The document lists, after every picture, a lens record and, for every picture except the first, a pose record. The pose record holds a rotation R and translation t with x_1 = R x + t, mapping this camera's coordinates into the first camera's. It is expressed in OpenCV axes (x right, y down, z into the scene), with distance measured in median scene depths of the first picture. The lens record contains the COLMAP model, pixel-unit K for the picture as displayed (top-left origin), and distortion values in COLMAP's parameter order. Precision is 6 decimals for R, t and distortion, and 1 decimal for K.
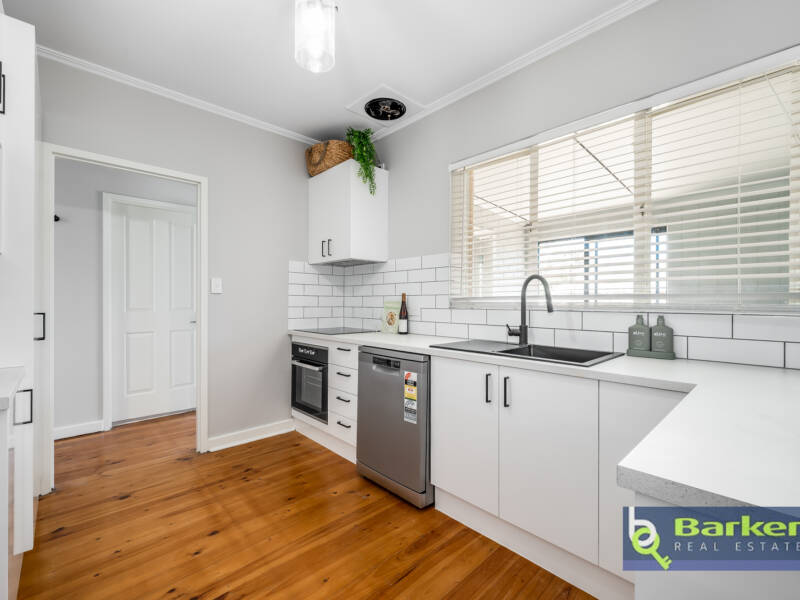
lens RADIAL K [[358.3, 0, 397.9], [0, 358.3, 300.3], [0, 0, 1]] dist [0.003605, -0.000226]
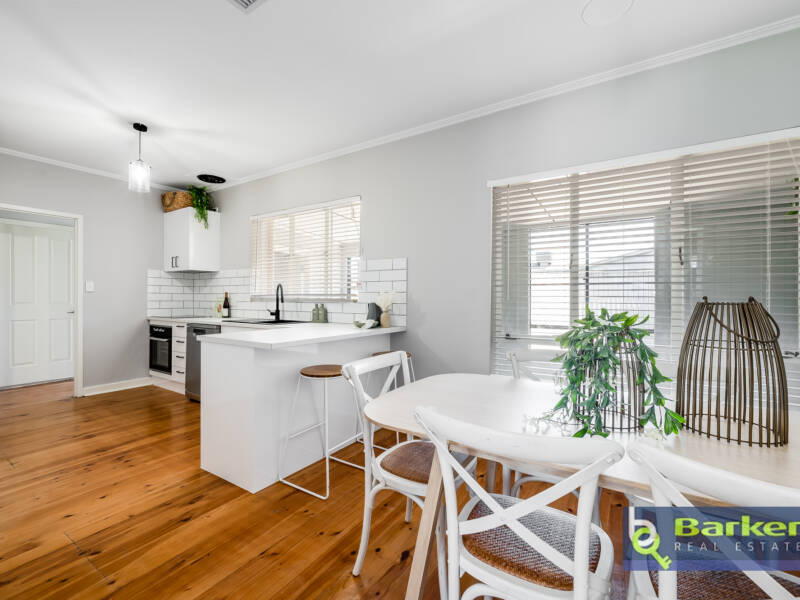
lens RADIAL K [[358.3, 0, 395.9], [0, 358.3, 297.8], [0, 0, 1]] dist [0.003605, -0.000226]
pose [[0.974002, 0.001265, 0.226536, 0.398966], [-0.002032, 0.999993, 0.003155, -0.001444], [-0.226530, -0.003533, 0.973998, -0.749330]]
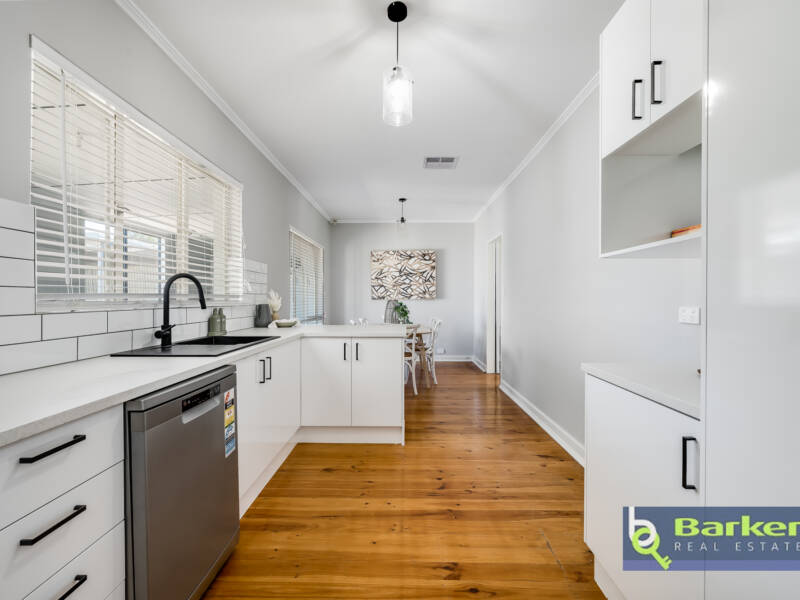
lens RADIAL K [[358.3, 0, 403.2], [0, 358.3, 300.1], [0, 0, 1]] dist [0.003605, -0.000226]
pose [[-0.721579, -0.007025, 0.692296, -0.556428], [-0.006273, 0.999974, 0.003608, -0.001816], [-0.692303, -0.001740, -0.721605, 0.927092]]
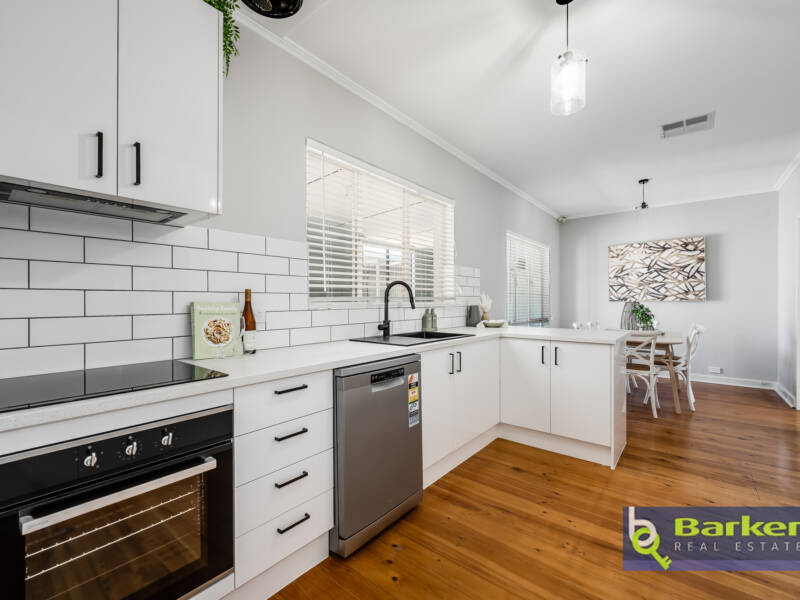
lens RADIAL K [[358.1, 0, 401.6], [0, 358.1, 300.9], [0, 0, 1]] dist [0.002002, -0.001788]
pose [[-0.131097, -0.003901, 0.991362, -0.658588], [-0.003323, 0.999988, 0.003496, -0.001748], [-0.991364, -0.002836, -0.131109, 0.824753]]
